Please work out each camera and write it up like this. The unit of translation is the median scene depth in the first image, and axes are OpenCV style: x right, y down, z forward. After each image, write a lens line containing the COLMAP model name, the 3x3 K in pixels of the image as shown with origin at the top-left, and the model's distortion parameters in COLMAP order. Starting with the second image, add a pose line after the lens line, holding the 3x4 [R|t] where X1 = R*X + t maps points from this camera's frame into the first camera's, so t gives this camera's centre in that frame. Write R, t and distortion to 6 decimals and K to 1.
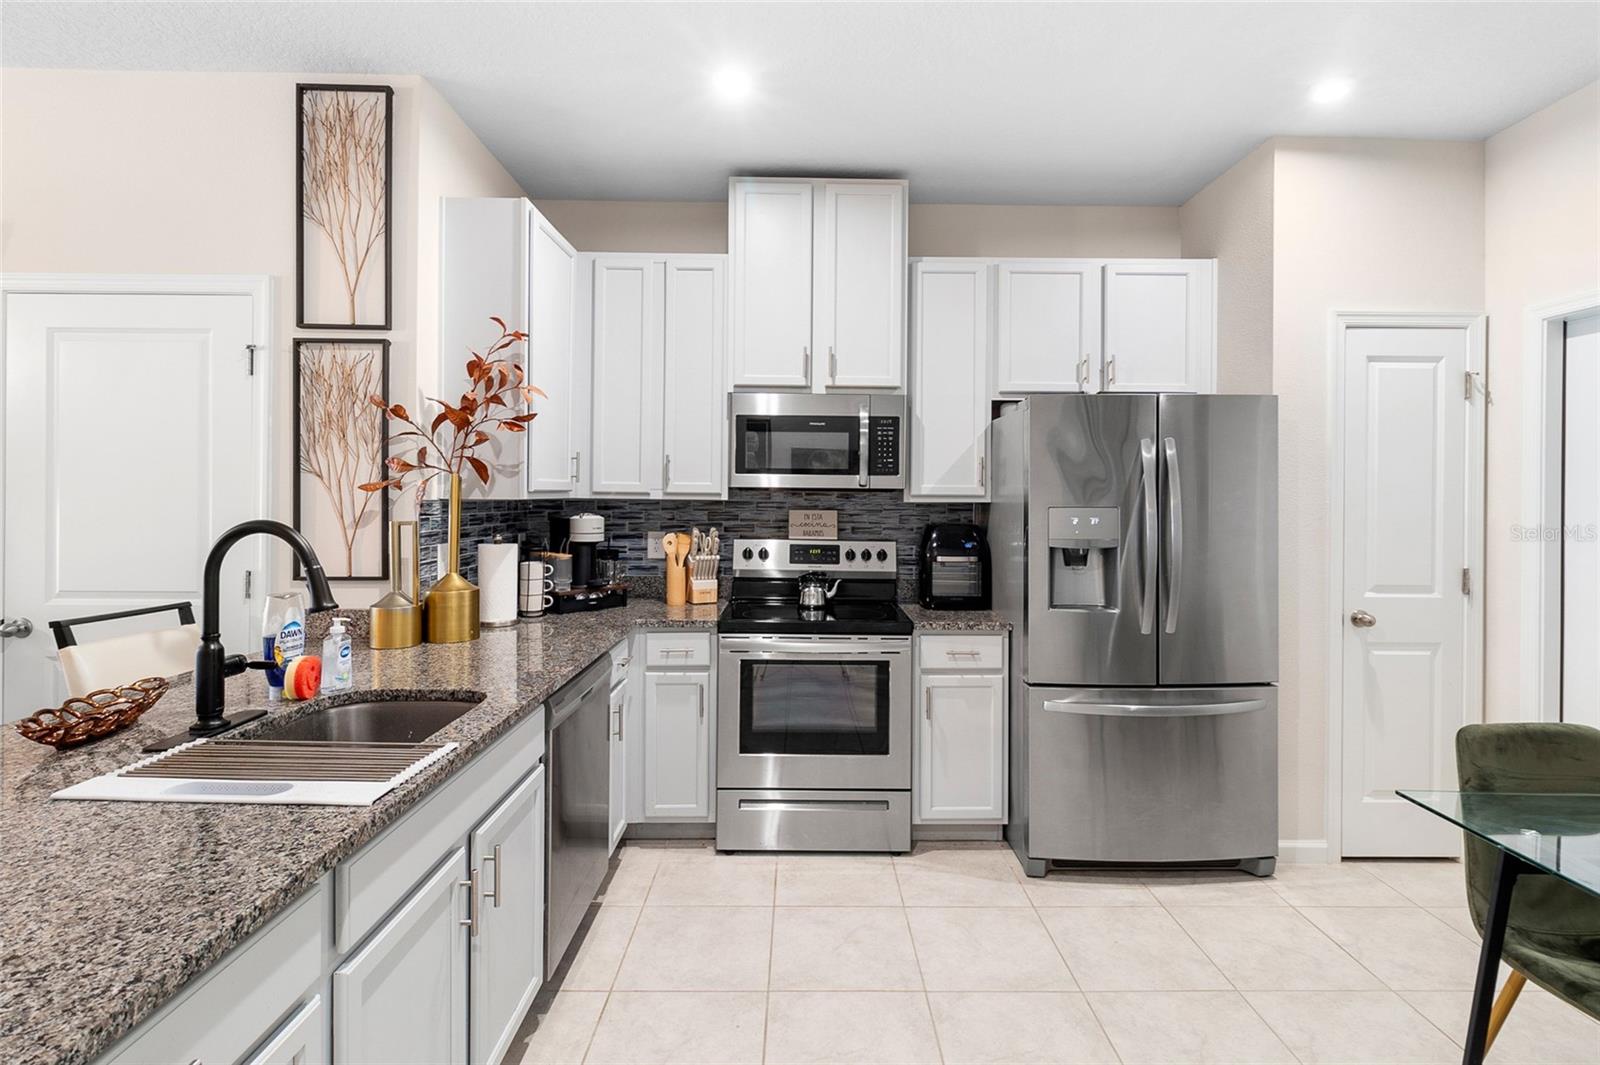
lens RADIAL K [[735.8, 0, 800.2], [0, 735.8, 497.7], [0, 0, 1]] dist [0.000812, -0.002525]
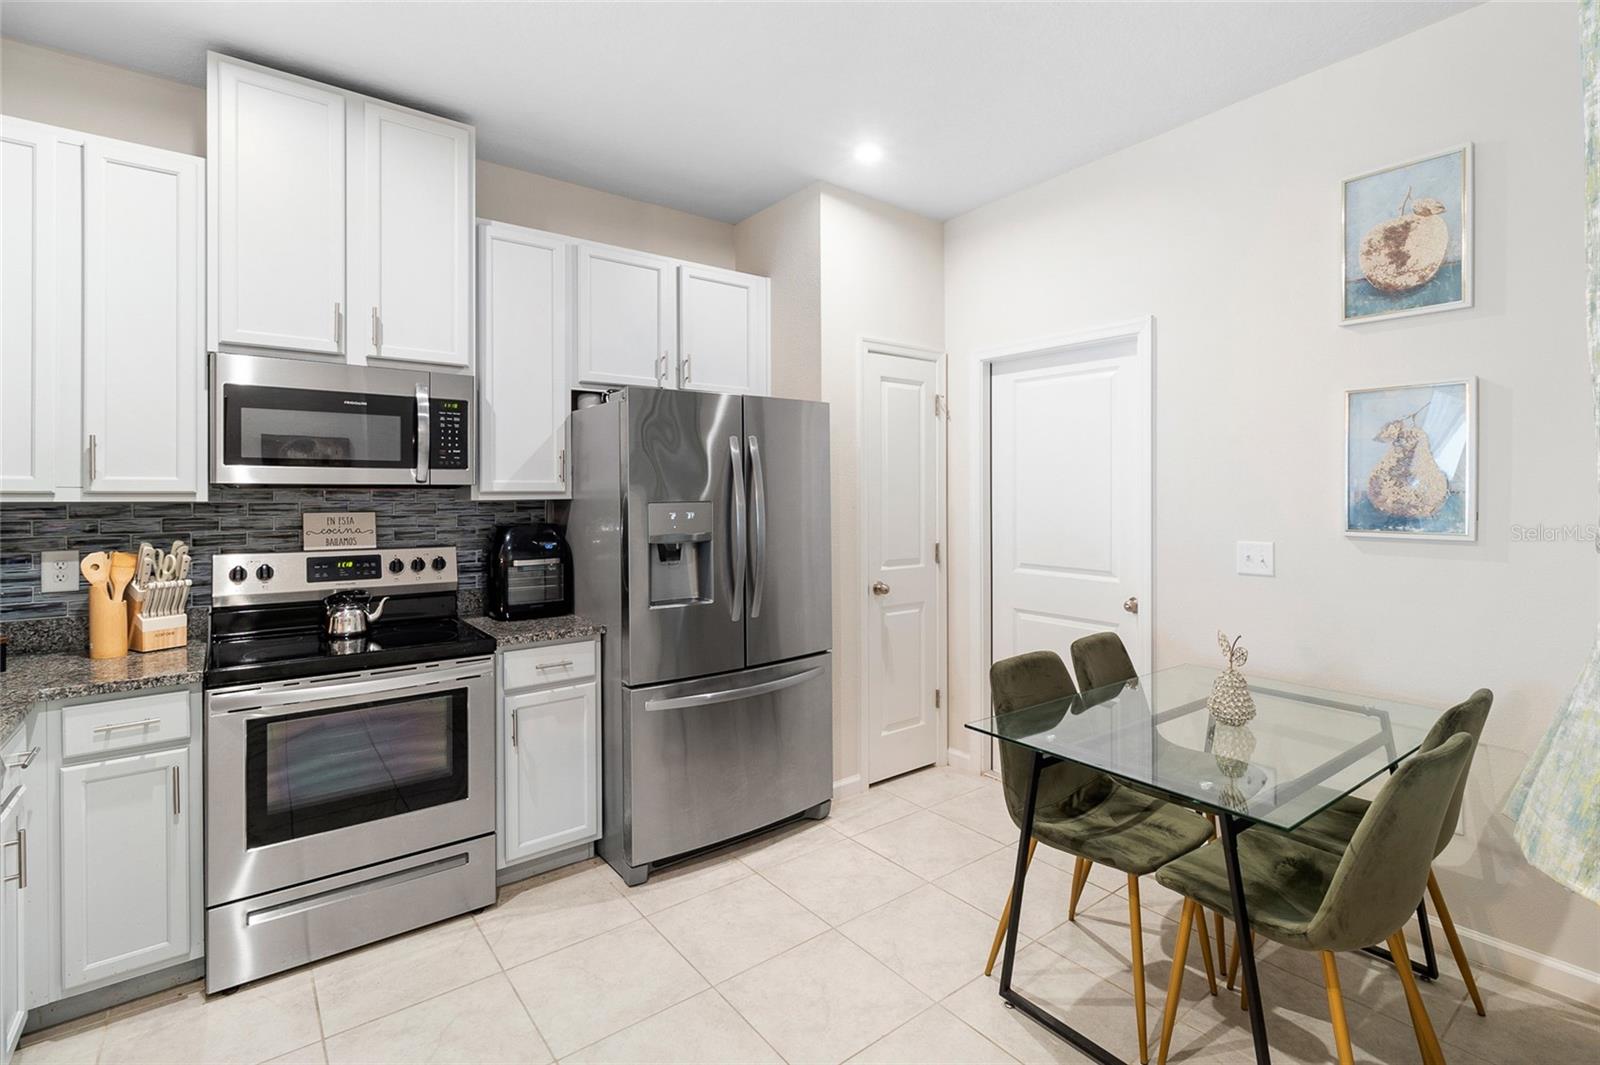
lens RADIAL K [[735.8, 0, 801.0], [0, 735.8, 493.1], [0, 0, 1]] dist [0.000812, -0.002525]
pose [[0.794496, -0.010714, 0.607175, -0.084406], [0.010964, 0.999934, 0.003298, -0.001074], [-0.607170, 0.004037, 0.794561, 0.088929]]
